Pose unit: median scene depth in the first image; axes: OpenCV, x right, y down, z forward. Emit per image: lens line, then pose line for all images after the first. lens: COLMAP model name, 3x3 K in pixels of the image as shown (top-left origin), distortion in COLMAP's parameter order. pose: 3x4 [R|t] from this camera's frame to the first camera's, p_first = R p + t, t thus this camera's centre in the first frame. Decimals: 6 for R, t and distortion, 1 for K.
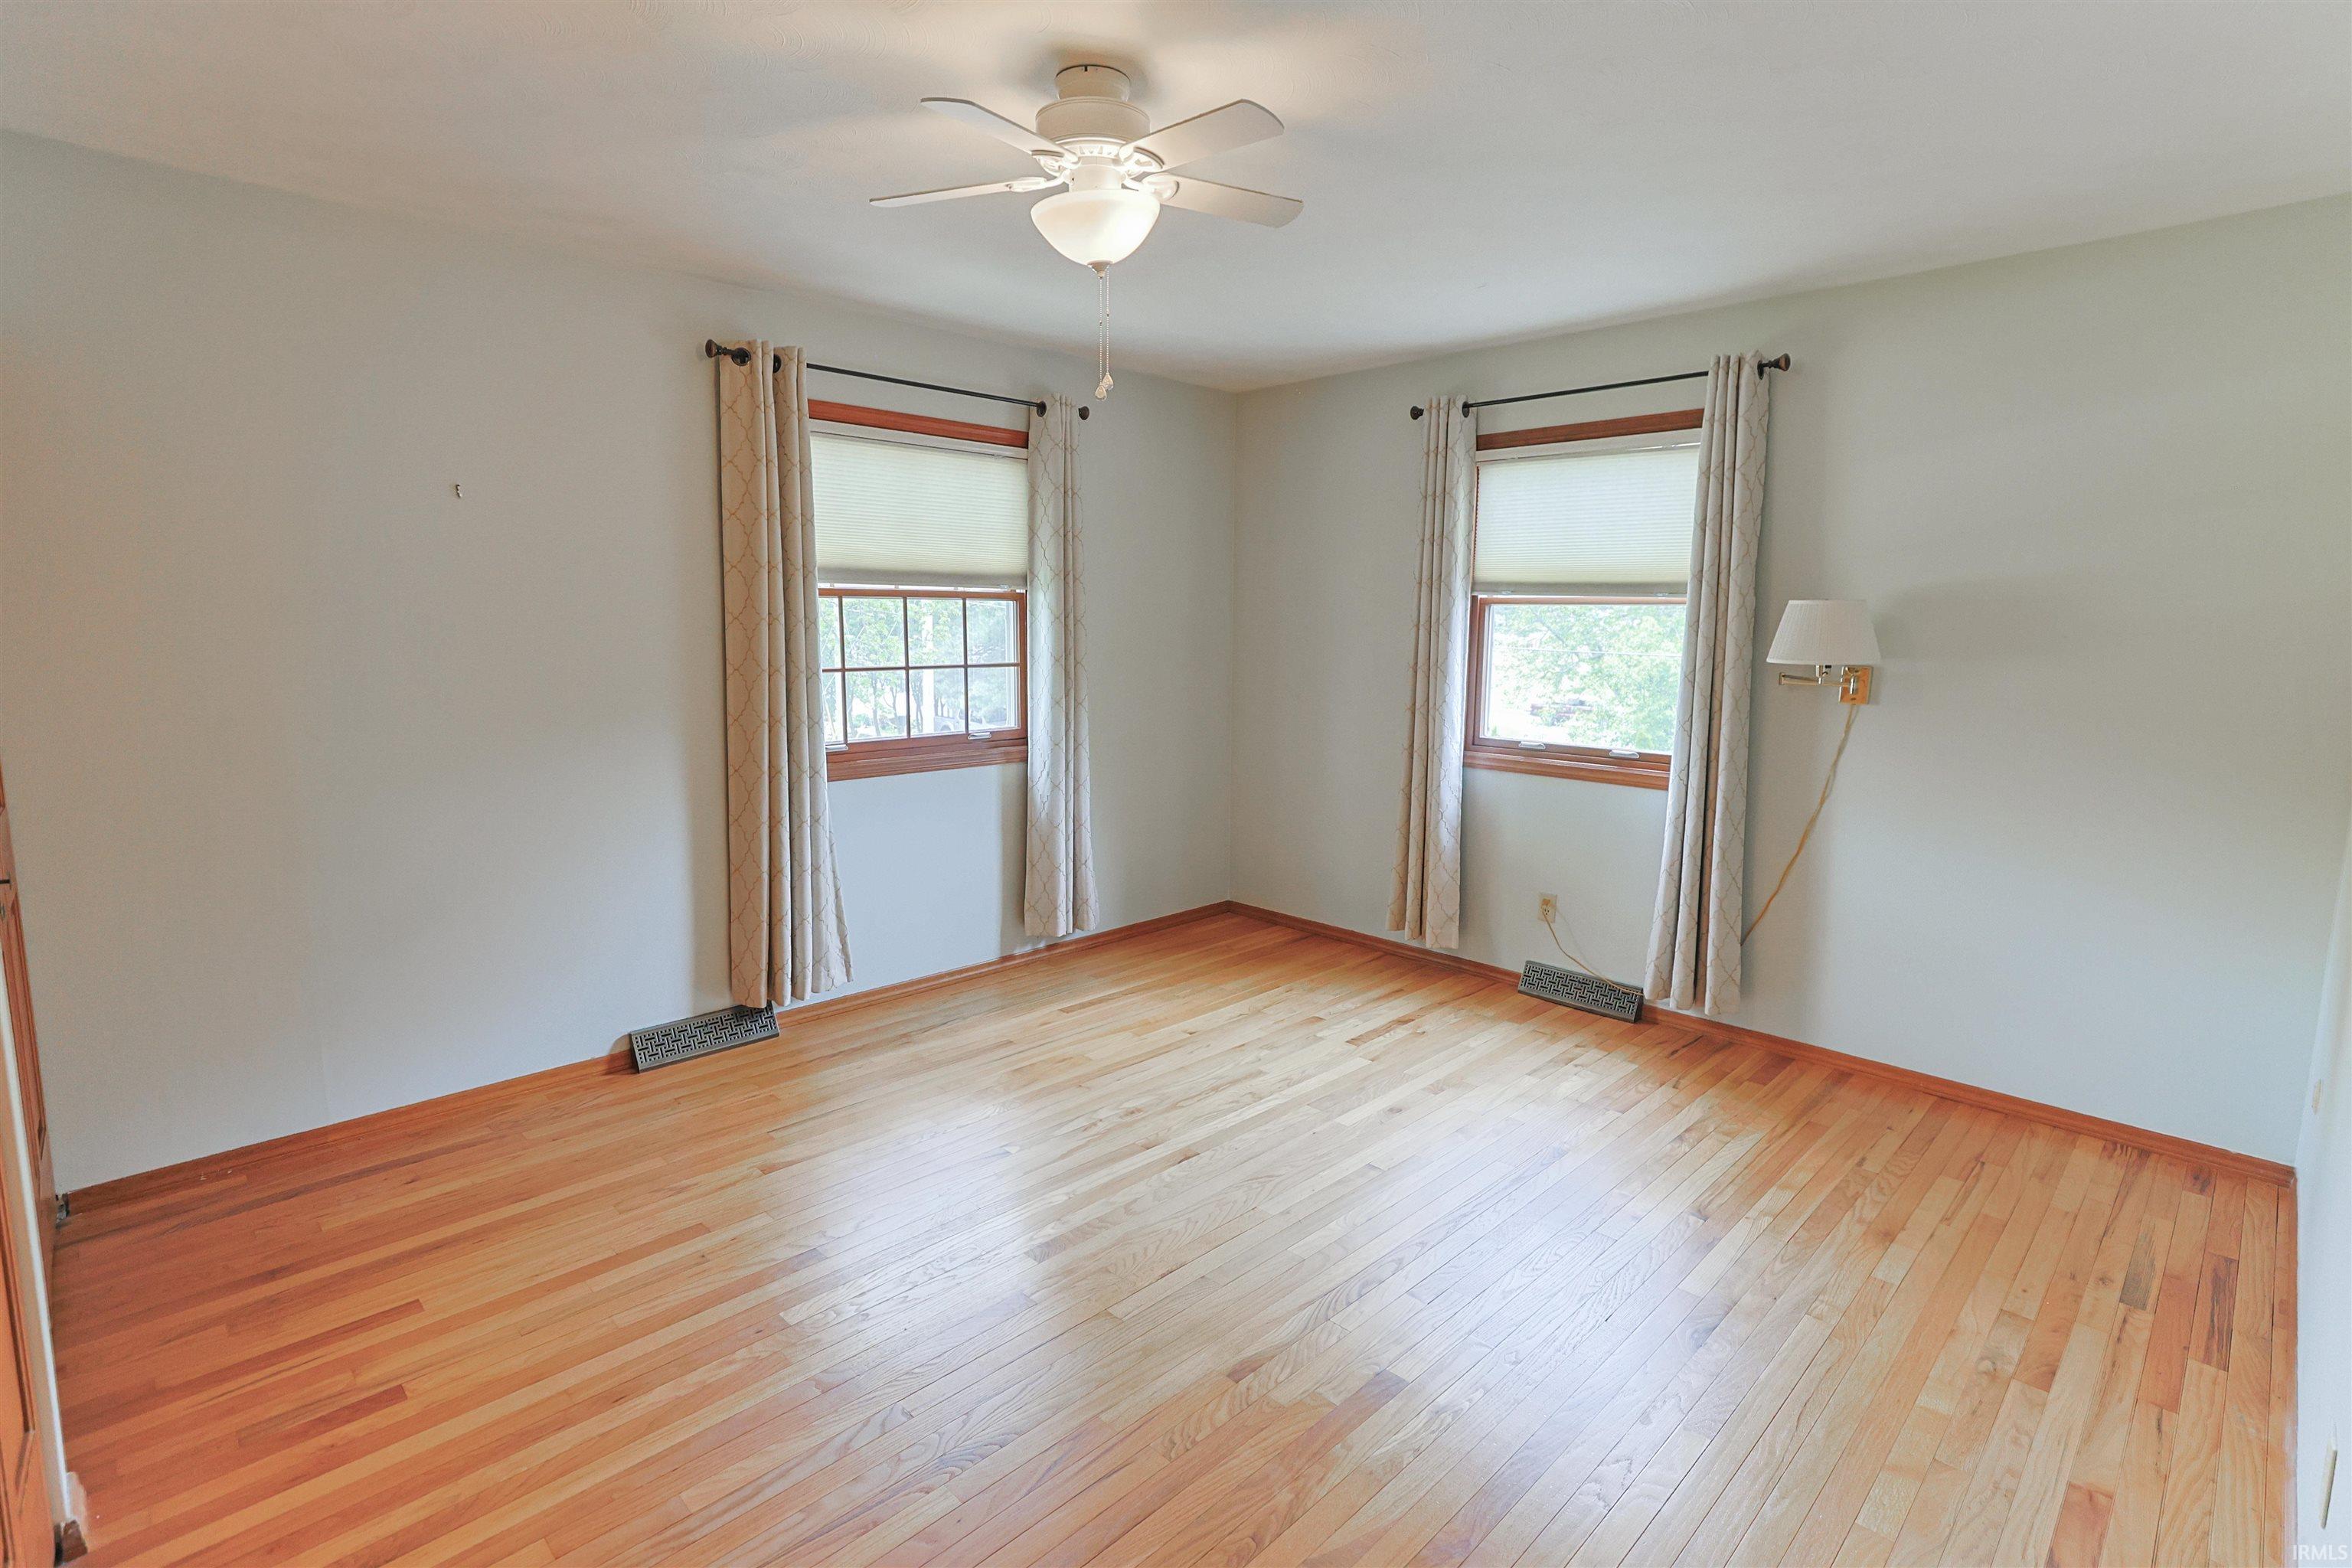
lens RADIAL K [[1141.5, 0, 1187.0], [0, 1141.5, 775.6], [0, 0, 1]] dist [-0.000521, 0.000433]
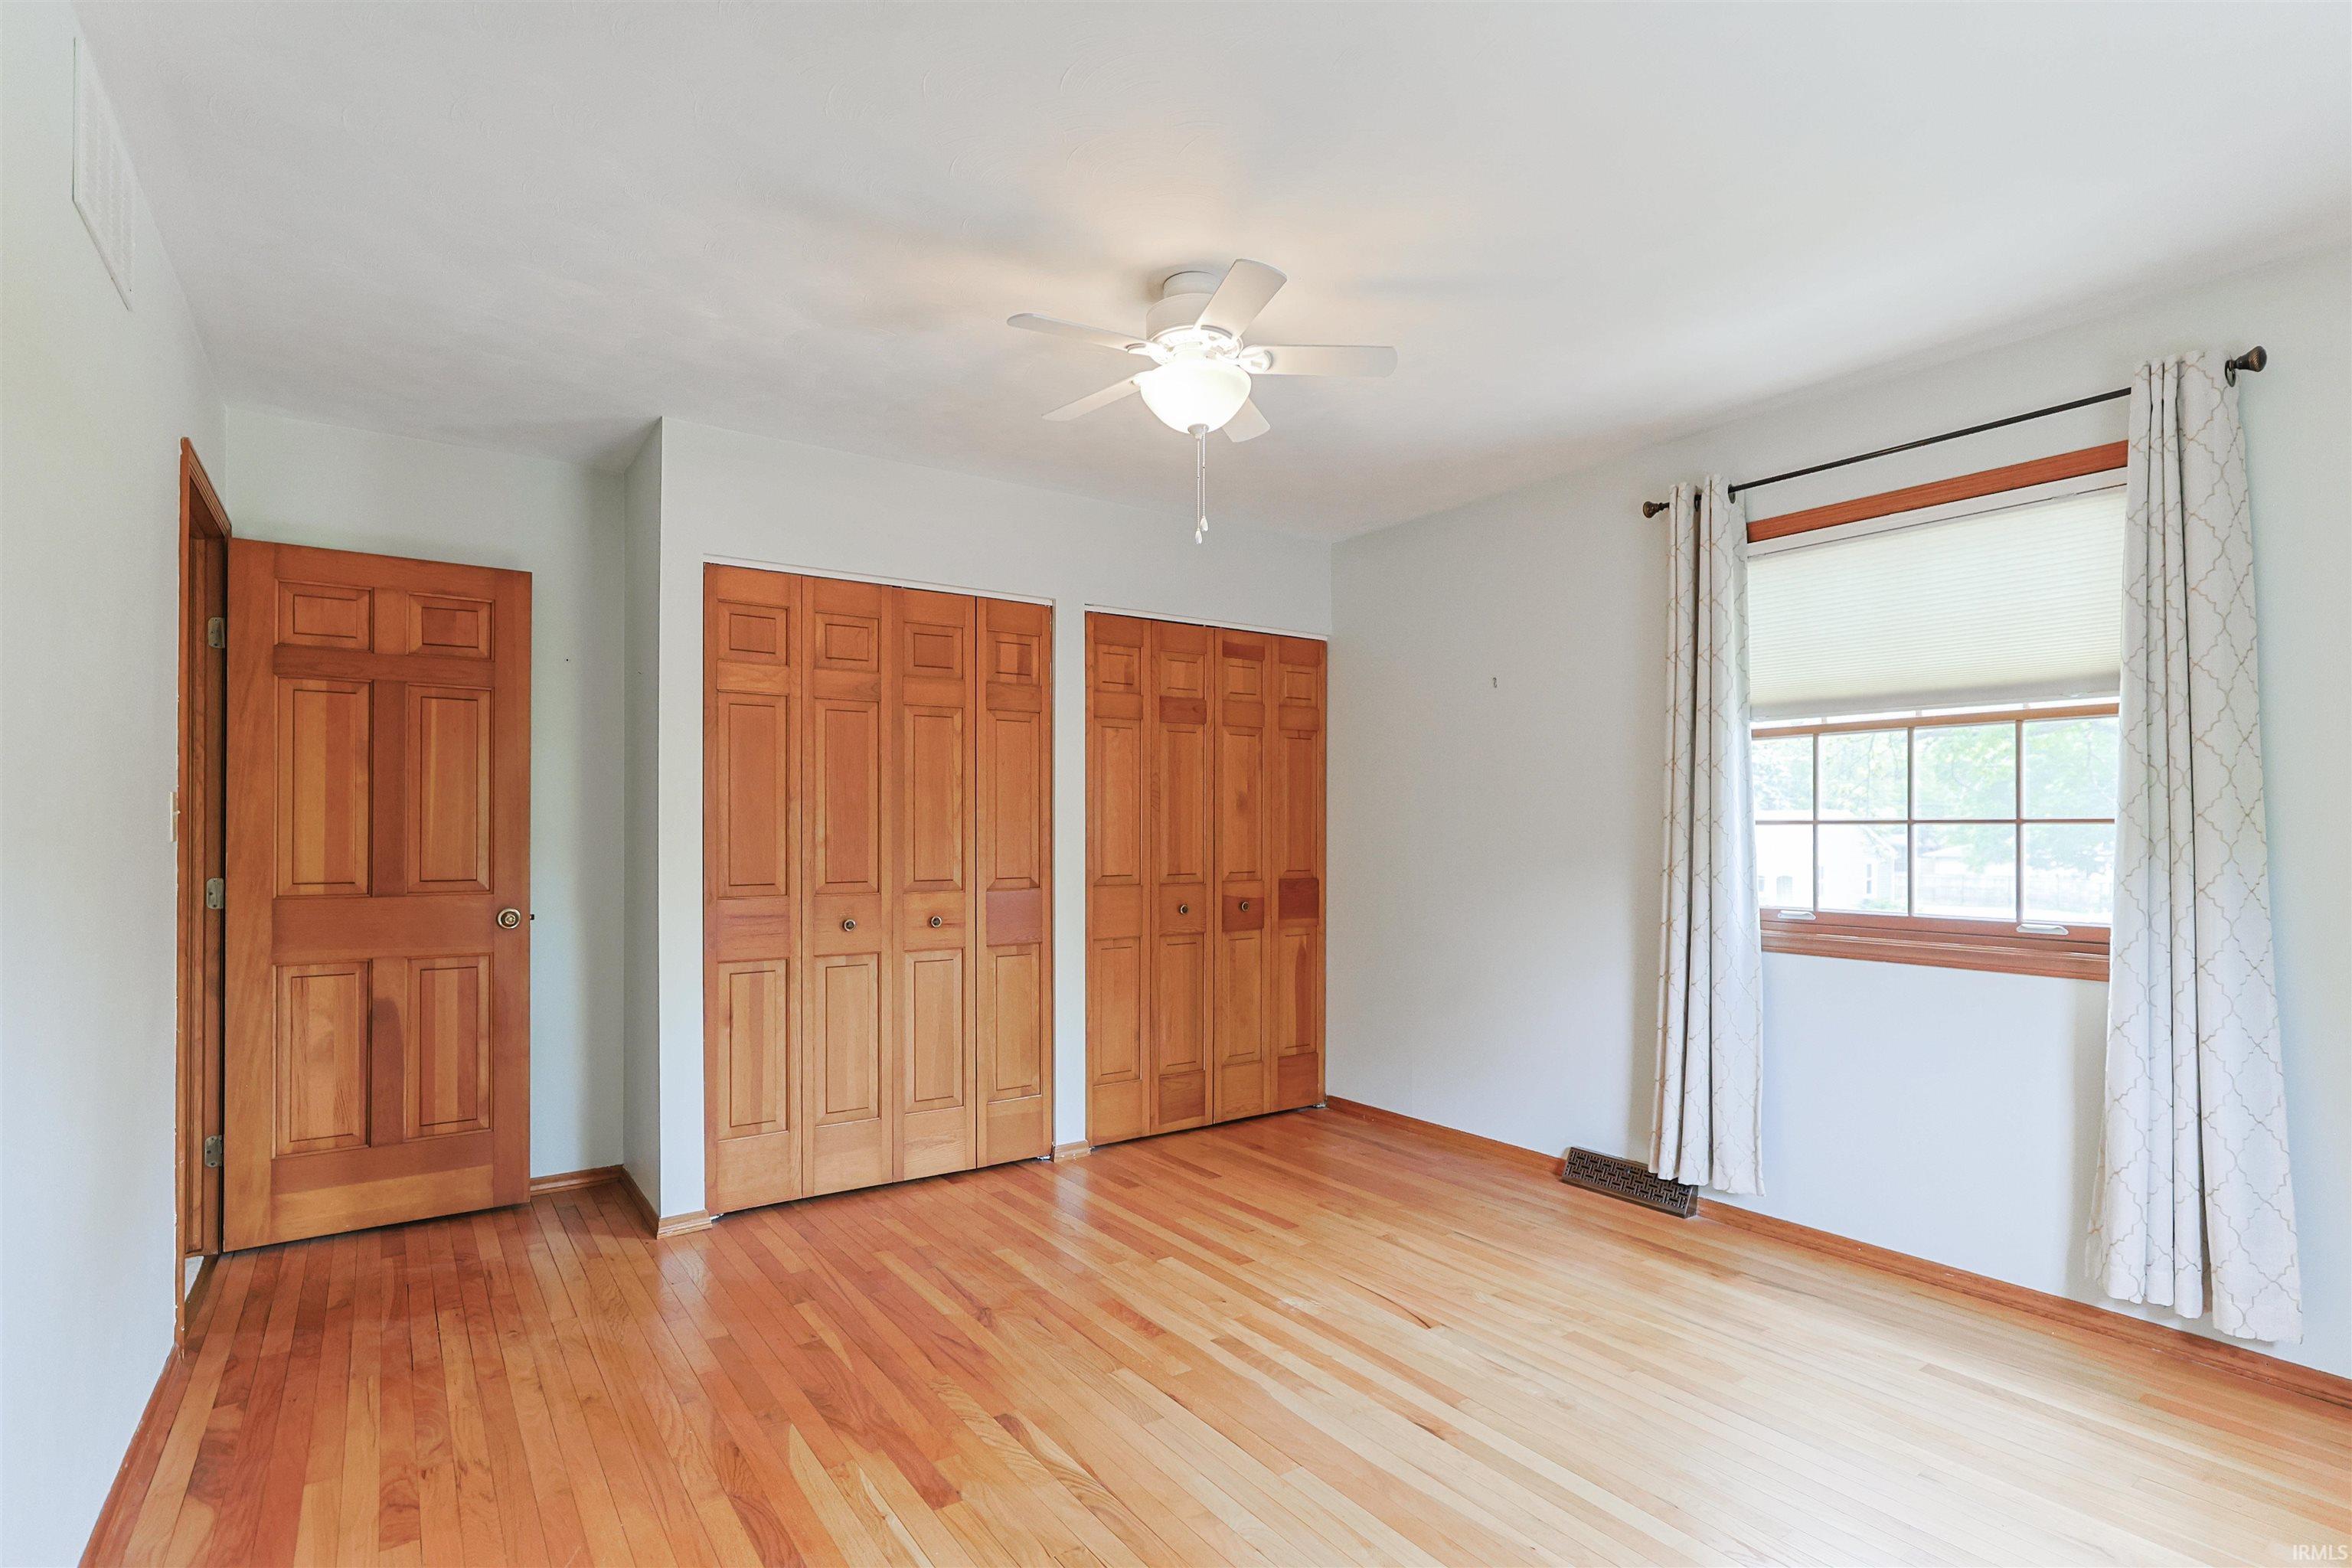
lens RADIAL K [[1166.5, 0, 1189.8], [0, 1166.5, 824.8], [0, 0, 1]] dist [-0.011720, 0.000423]
pose [[-0.182384, -0.012387, -0.983149, 0.675320], [-0.138130, 0.990327, 0.013147, -0.043793], [0.973476, 0.138200, -0.182331, 0.793550]]
